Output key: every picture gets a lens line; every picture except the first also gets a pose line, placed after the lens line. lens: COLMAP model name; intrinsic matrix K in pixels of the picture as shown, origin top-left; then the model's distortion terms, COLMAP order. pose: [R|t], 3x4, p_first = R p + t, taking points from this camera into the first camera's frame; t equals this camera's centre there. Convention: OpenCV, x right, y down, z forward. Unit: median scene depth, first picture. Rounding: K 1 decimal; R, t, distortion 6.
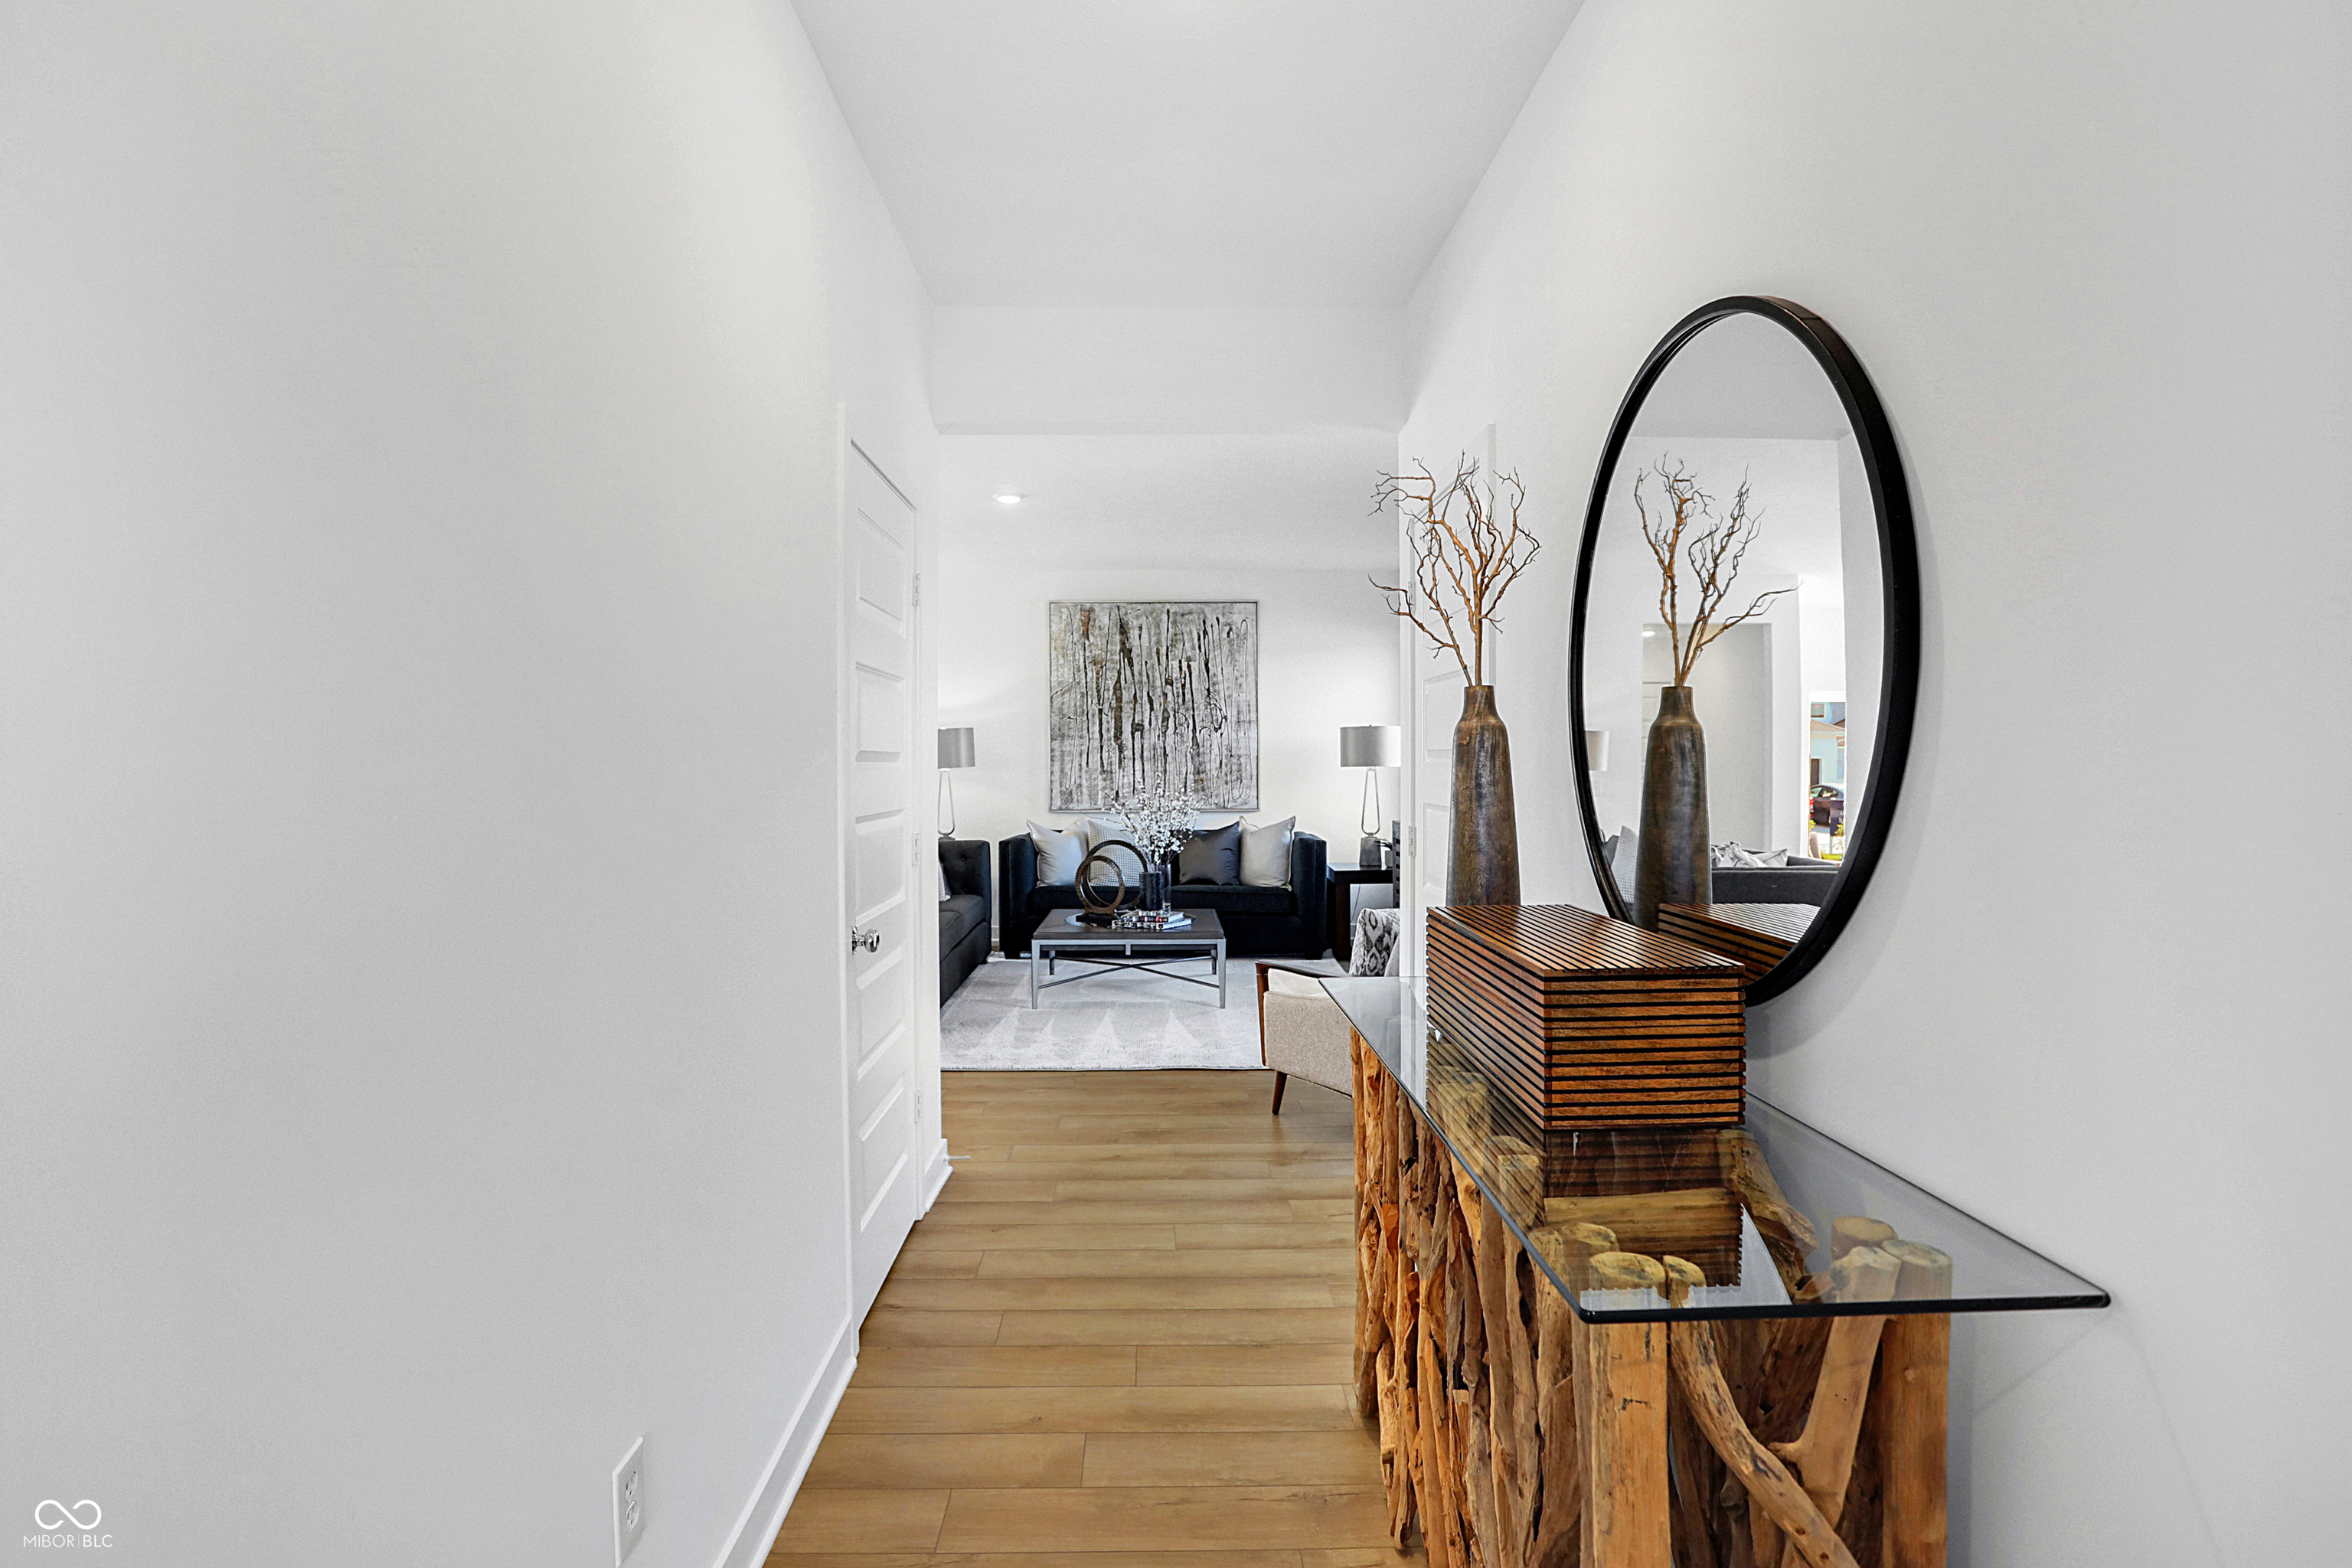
lens RADIAL K [[1181.3, 0, 1152.9], [0, 1181.3, 767.4], [0, 0, 1]] dist [-0.065125, 0.024289]
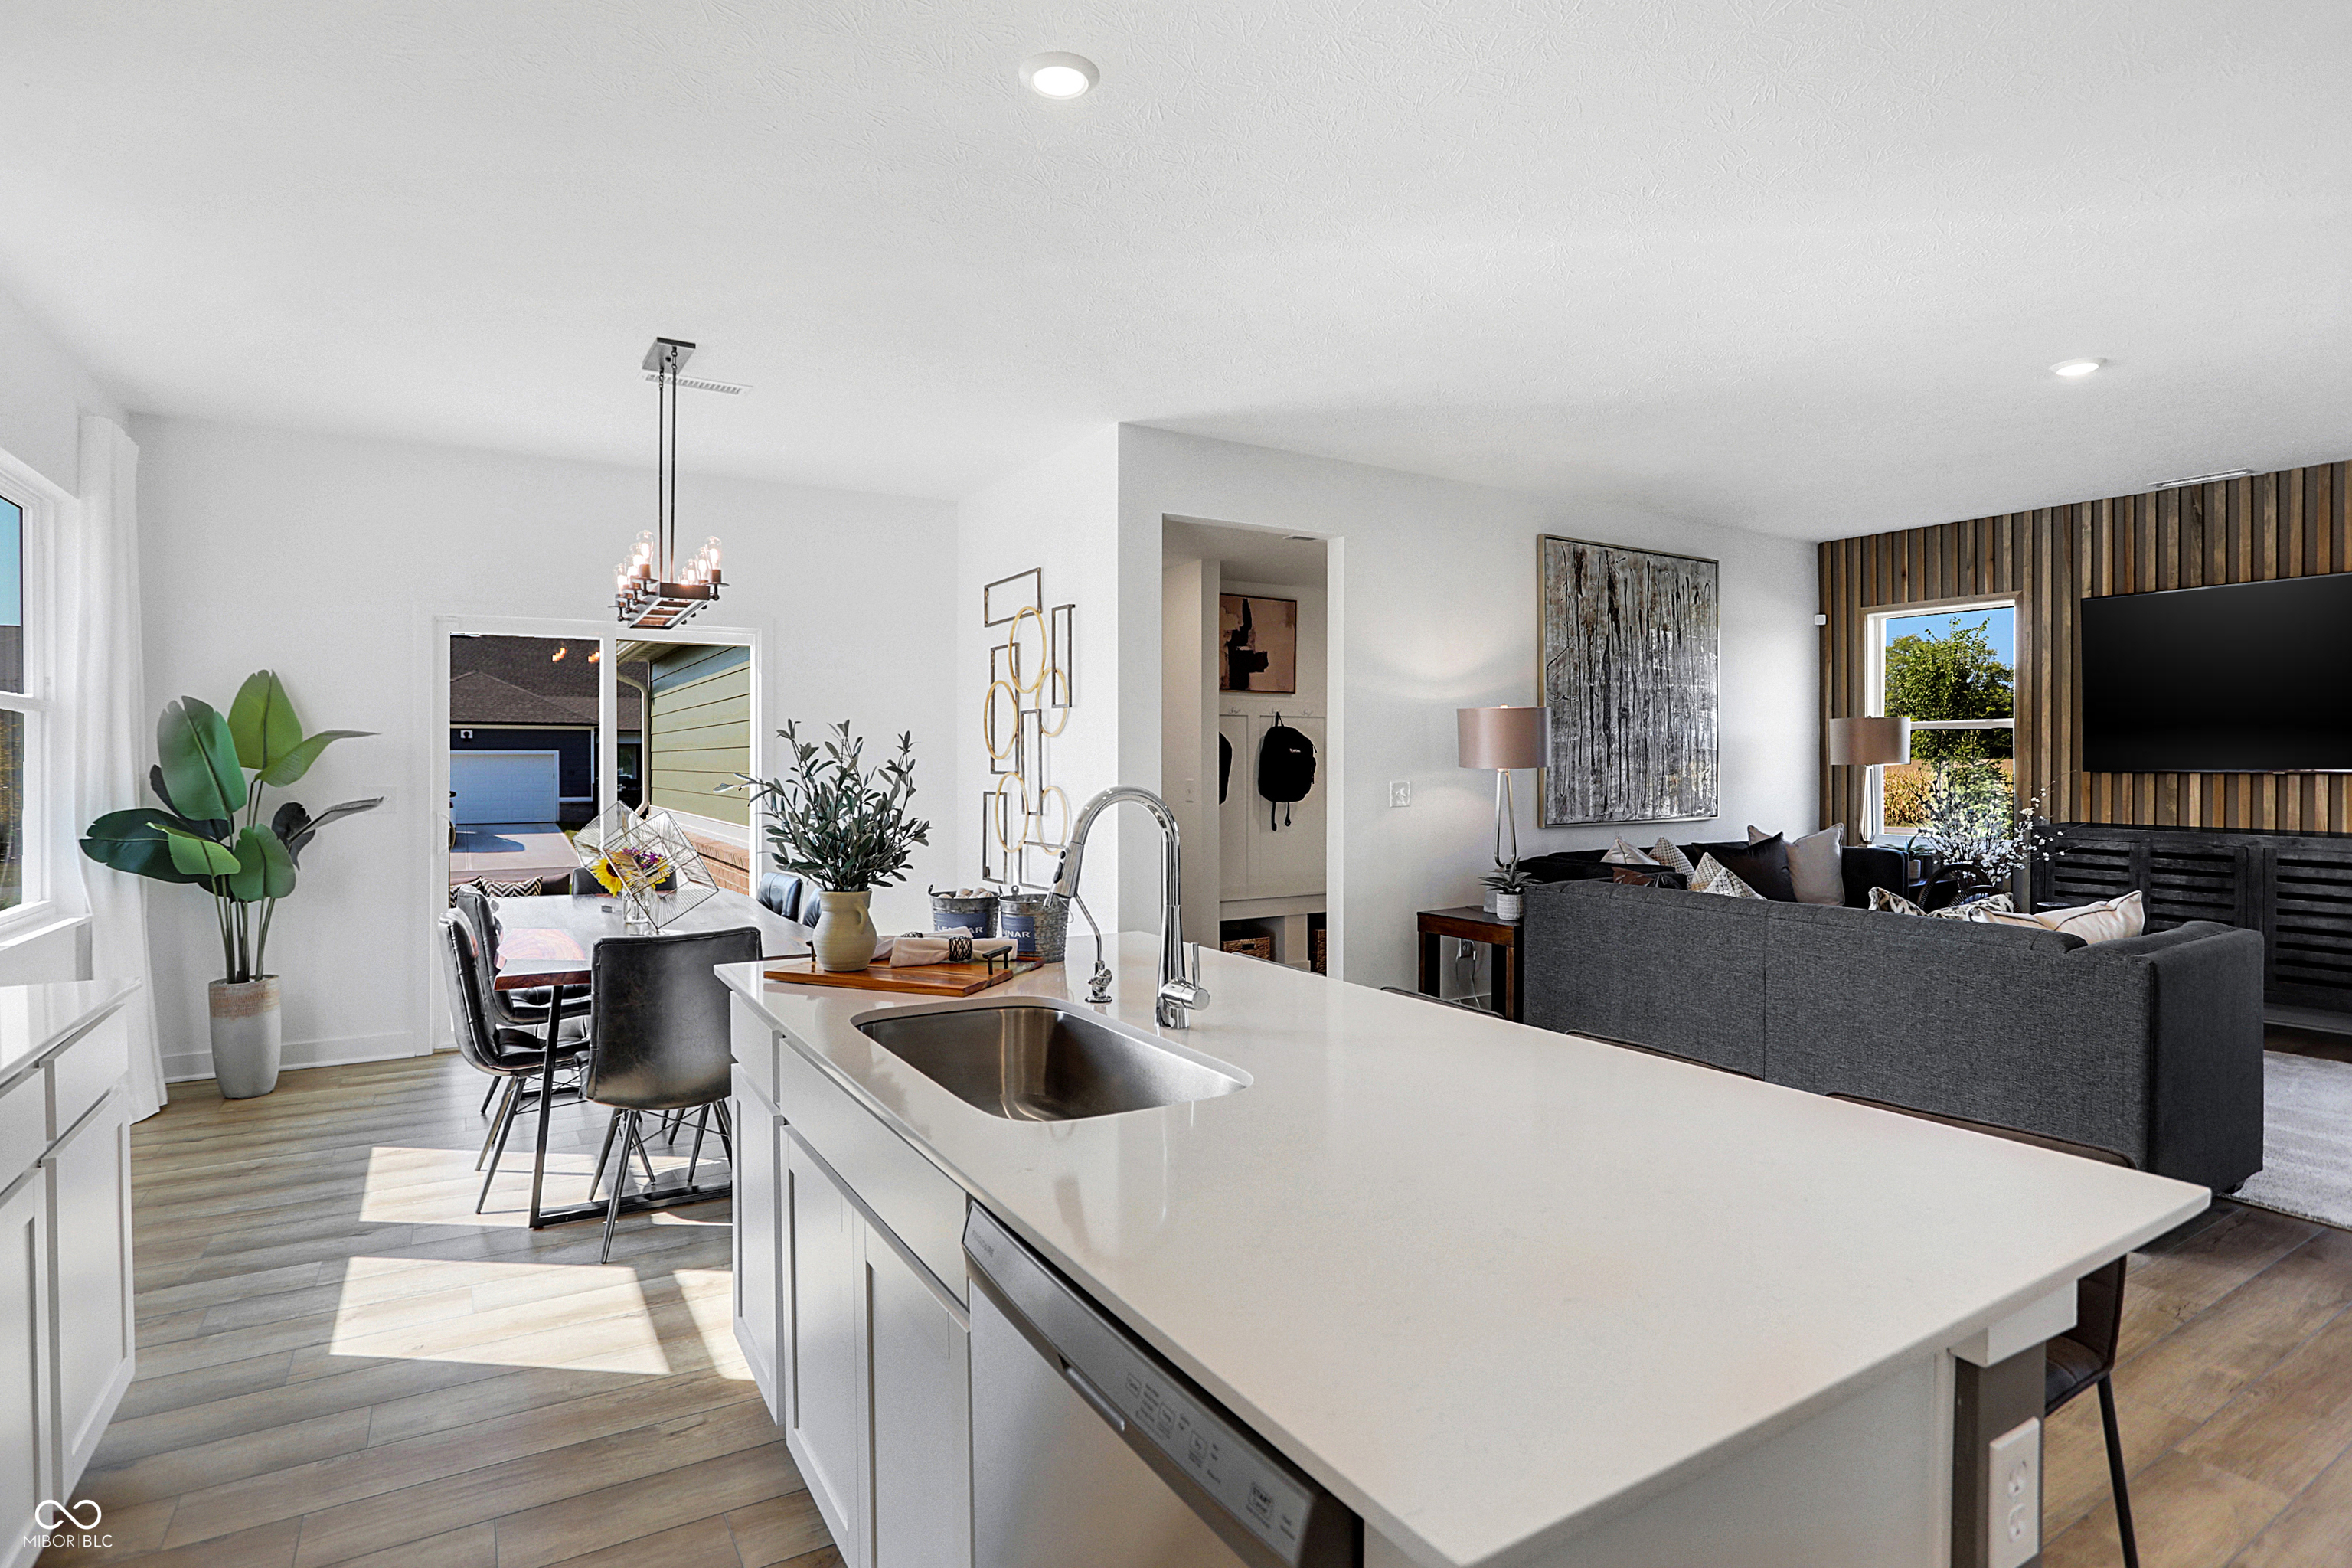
lens RADIAL K [[1181.3, 0, 1152.9], [0, 1181.3, 767.4], [0, 0, 1]] dist [-0.065125, 0.024289]
pose [[0.865051, 0.000343, 0.501684, -0.719744], [0.004490, 0.999954, -0.008425, 0.006803], [-0.501664, 0.009540, 0.865010, 0.552095]]
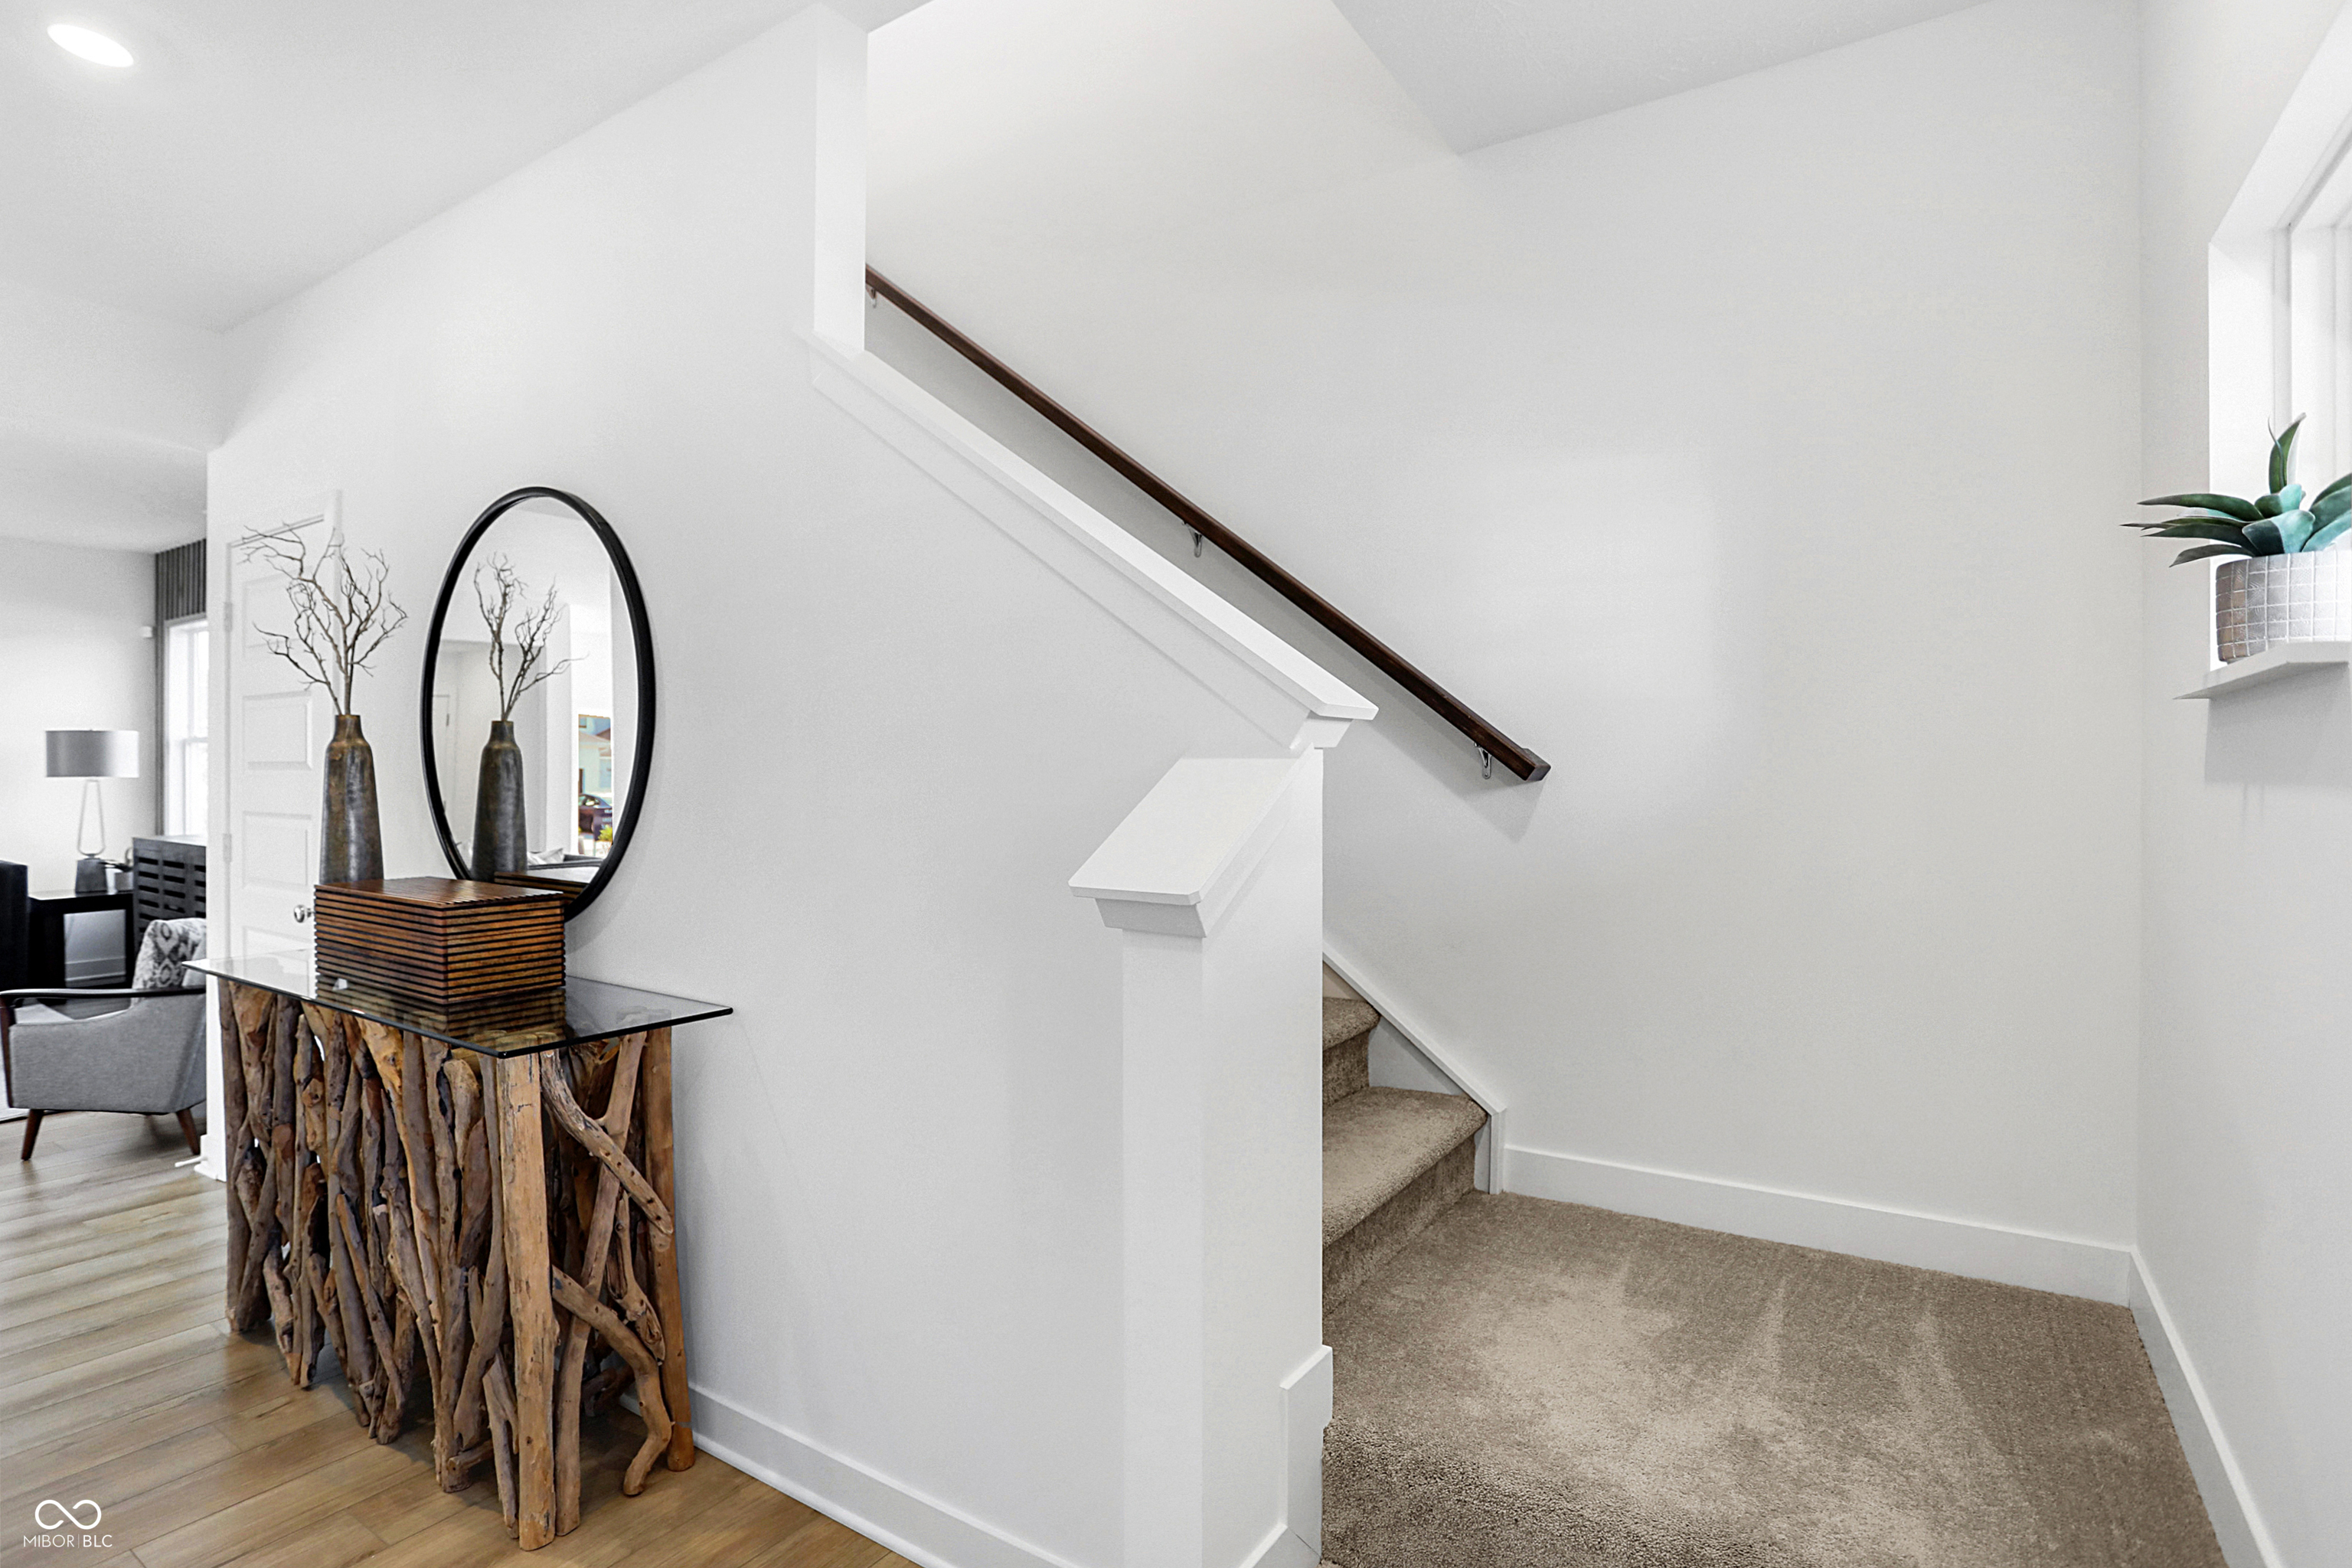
lens RADIAL K [[1181.3, 0, 1152.9], [0, 1181.3, 767.4], [0, 0, 1]] dist [-0.065125, 0.024289]
pose [[0.559456, 0.004819, 0.828846, -0.074190], [0.001951, 0.999973, -0.007131, -0.000242], [-0.828858, 0.005606, 0.559432, -0.118616]]
